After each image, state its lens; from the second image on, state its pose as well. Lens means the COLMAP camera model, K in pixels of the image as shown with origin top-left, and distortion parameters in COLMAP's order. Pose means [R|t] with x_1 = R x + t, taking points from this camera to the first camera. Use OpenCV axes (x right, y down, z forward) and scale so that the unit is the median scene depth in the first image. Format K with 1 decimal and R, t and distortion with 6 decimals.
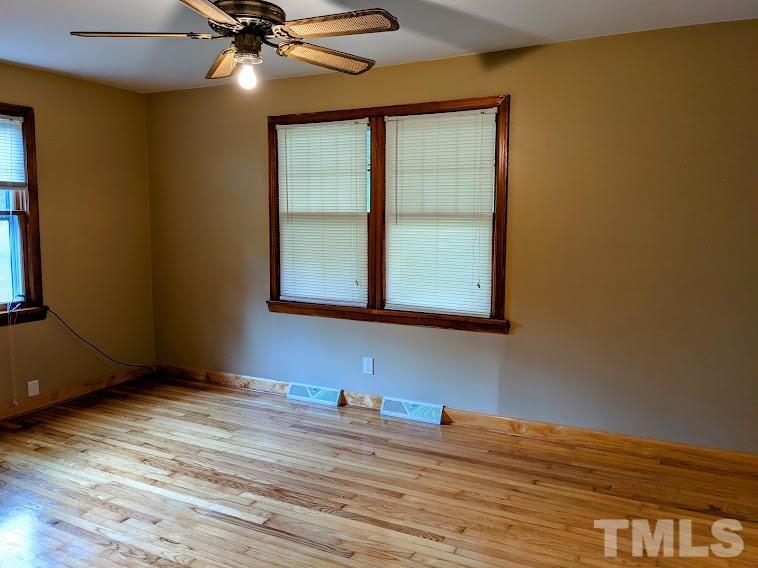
lens RADIAL K [[597.8, 0, 378.3], [0, 597.8, 285.3], [0, 0, 1]] dist [0.032928, -0.014701]
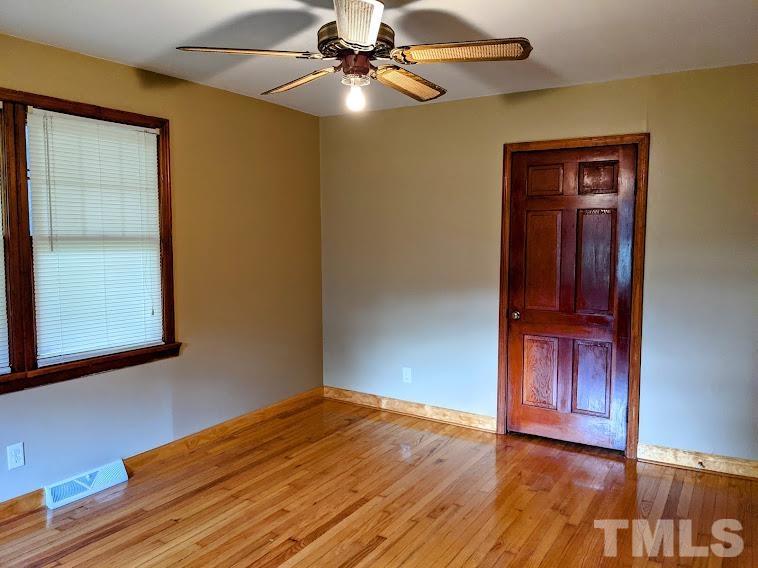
lens RADIAL K [[597.8, 0, 378.2], [0, 597.8, 281.4], [0, 0, 1]] dist [0.032928, -0.014701]
pose [[0.090061, -0.080490, 0.992678, -0.760668], [0.125499, 0.989701, 0.068863, -0.070309], [-0.987997, 0.118379, 0.099235, 0.567140]]
